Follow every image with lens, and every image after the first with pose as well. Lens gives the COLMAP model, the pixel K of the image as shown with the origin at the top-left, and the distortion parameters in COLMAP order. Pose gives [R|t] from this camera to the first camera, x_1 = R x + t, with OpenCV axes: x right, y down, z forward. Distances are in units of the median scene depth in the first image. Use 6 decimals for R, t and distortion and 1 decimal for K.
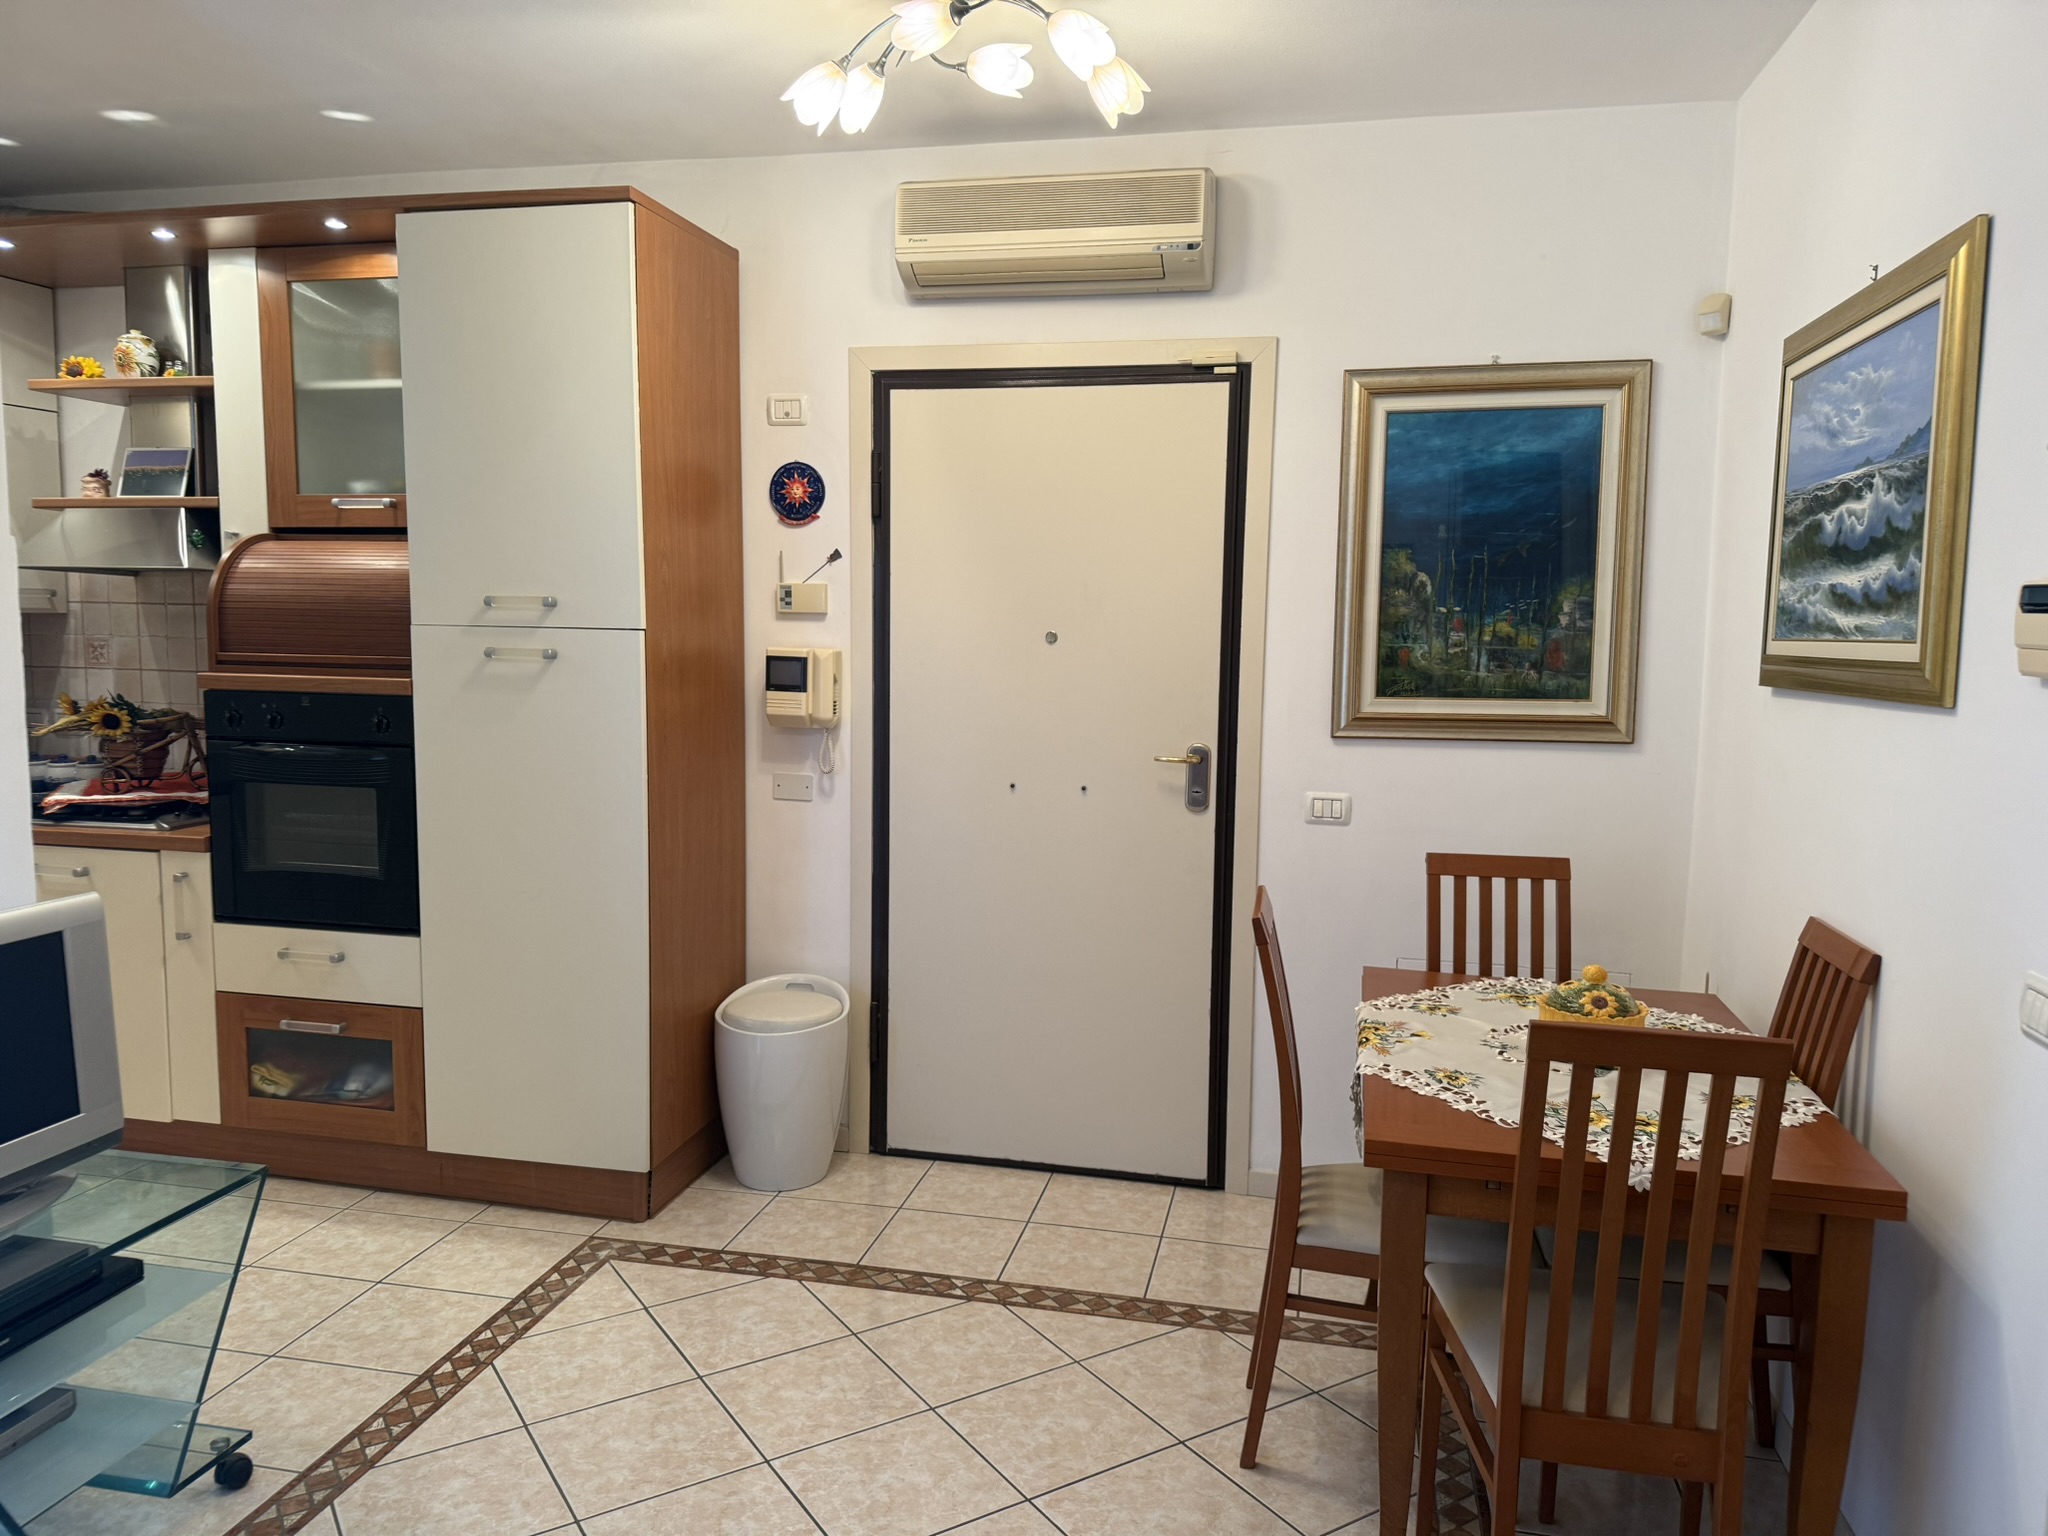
lens RADIAL K [[1459.1, 0, 1034.0], [0, 1459.1, 767.1], [0, 0, 1]] dist [0.143287, -0.215679]
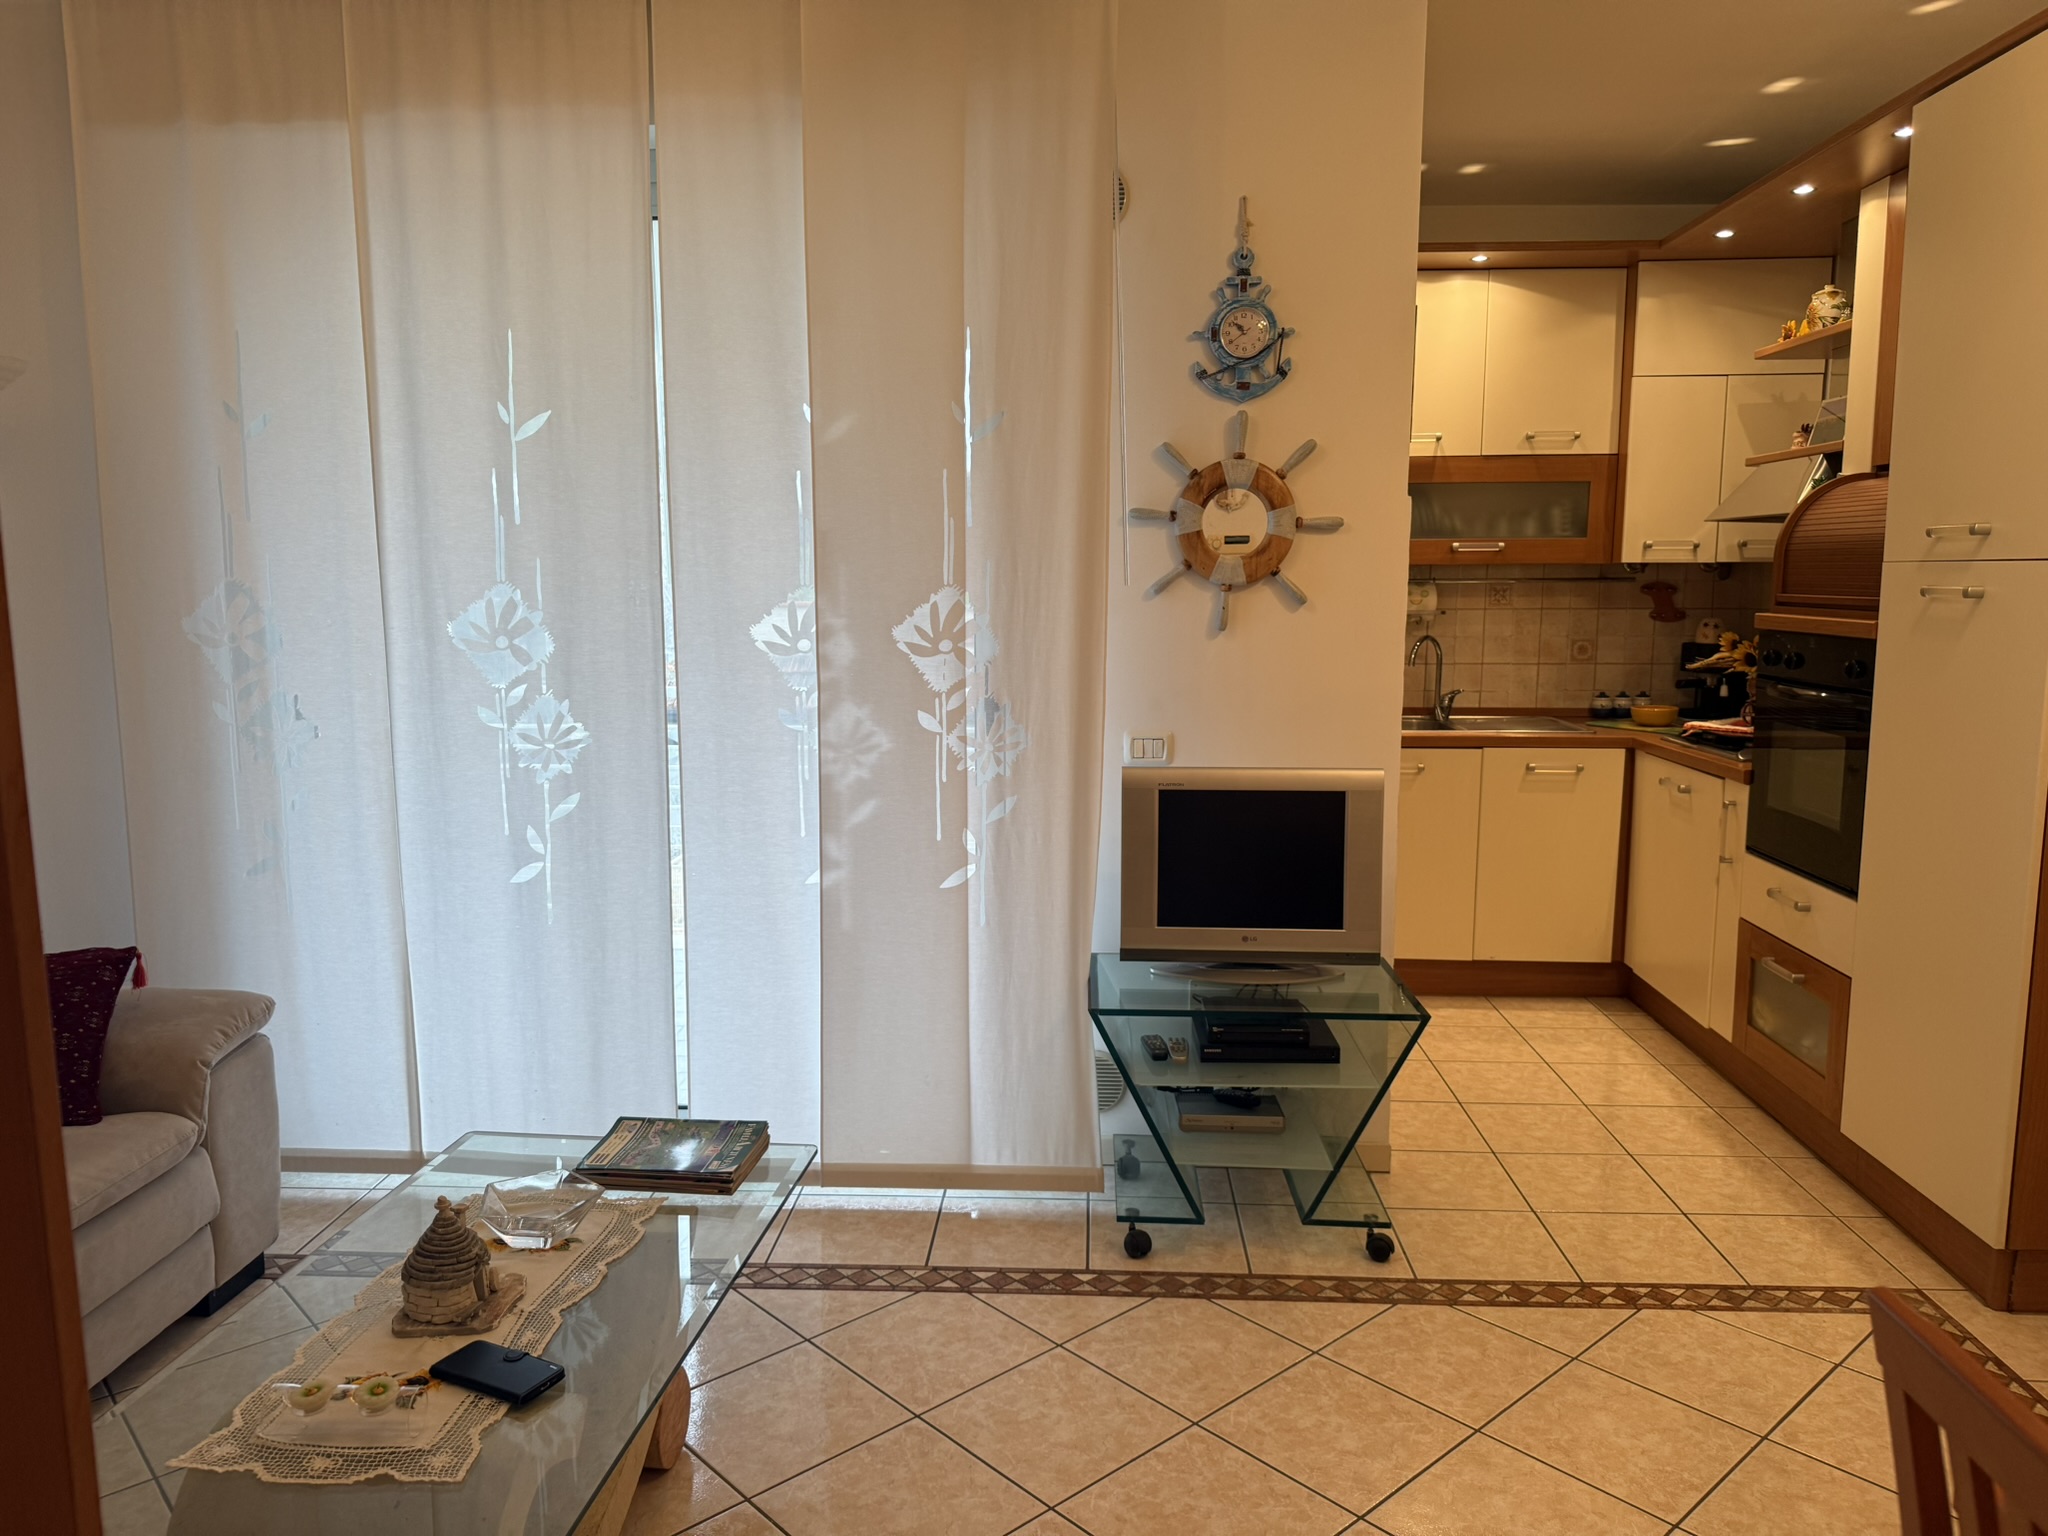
lens RADIAL K [[1459.1, 0, 1034.0], [0, 1459.1, 767.1], [0, 0, 1]] dist [0.143287, -0.215679]
pose [[0.162700, 0.113556, -0.980119, 0.395723], [-0.095959, 0.990467, 0.098825, -0.010963], [0.981998, 0.077972, 0.172046, 0.326460]]
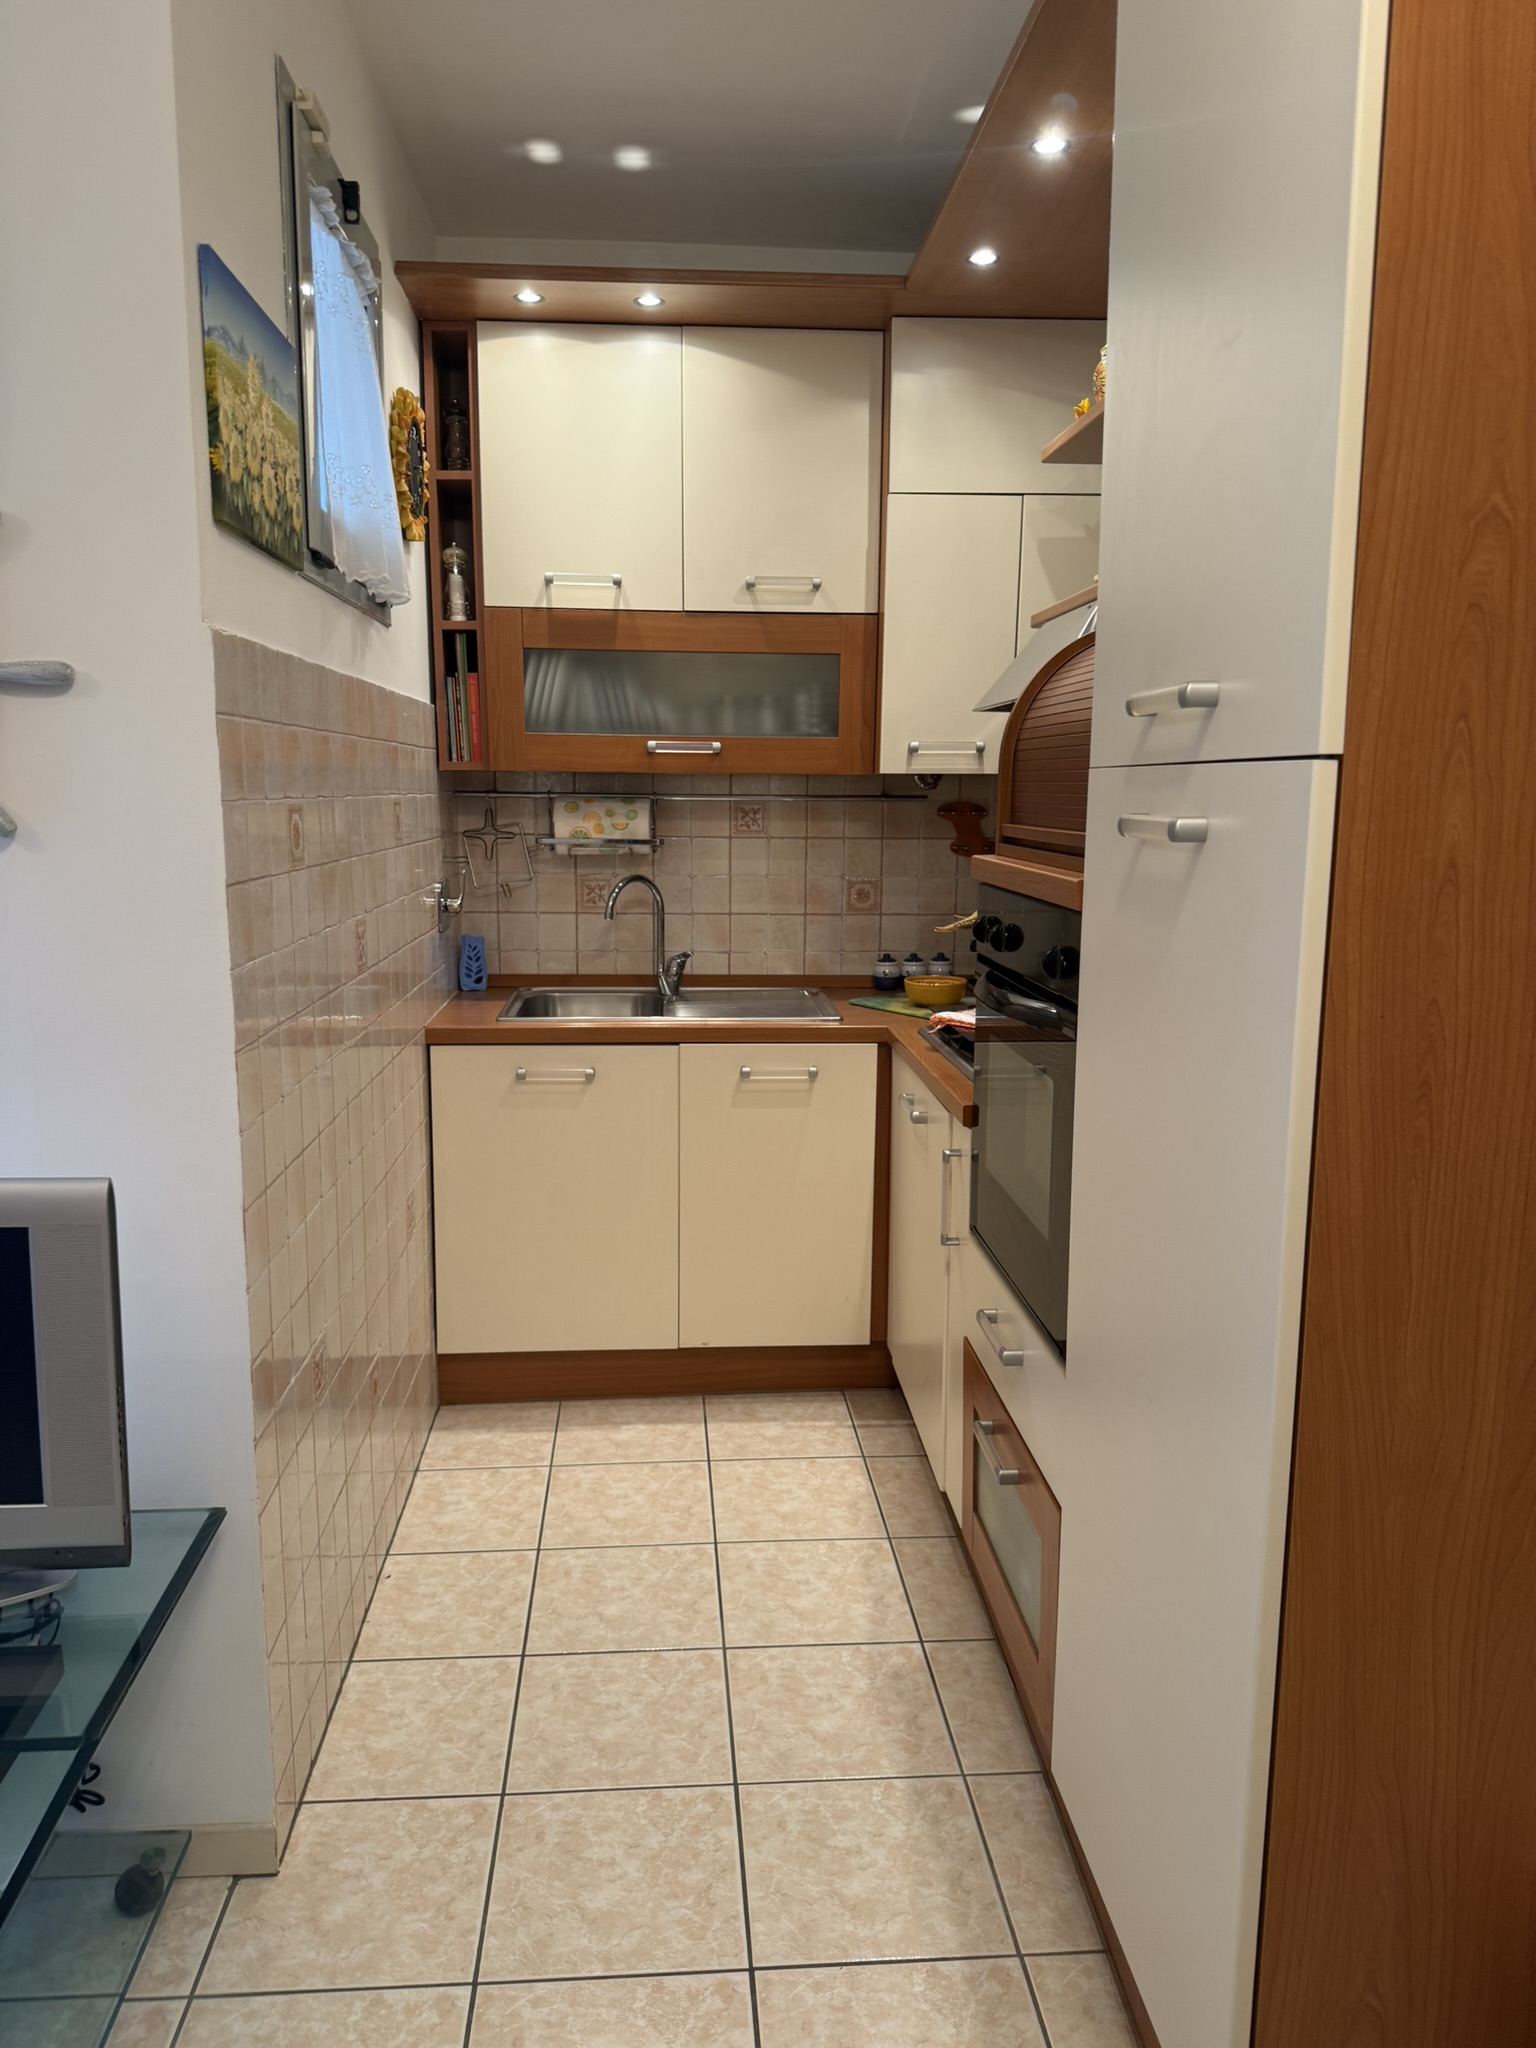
lens RADIAL K [[1459.1, 0, 749.0], [0, 1459.1, 1037.0], [0, 0, 1]] dist [0.143287, -0.215679]
pose [[0.269575, 0.148386, -0.951478, 0.030277], [-0.097470, 0.987187, 0.126339, -0.056197], [0.958034, 0.058683, 0.280584, 0.729289]]
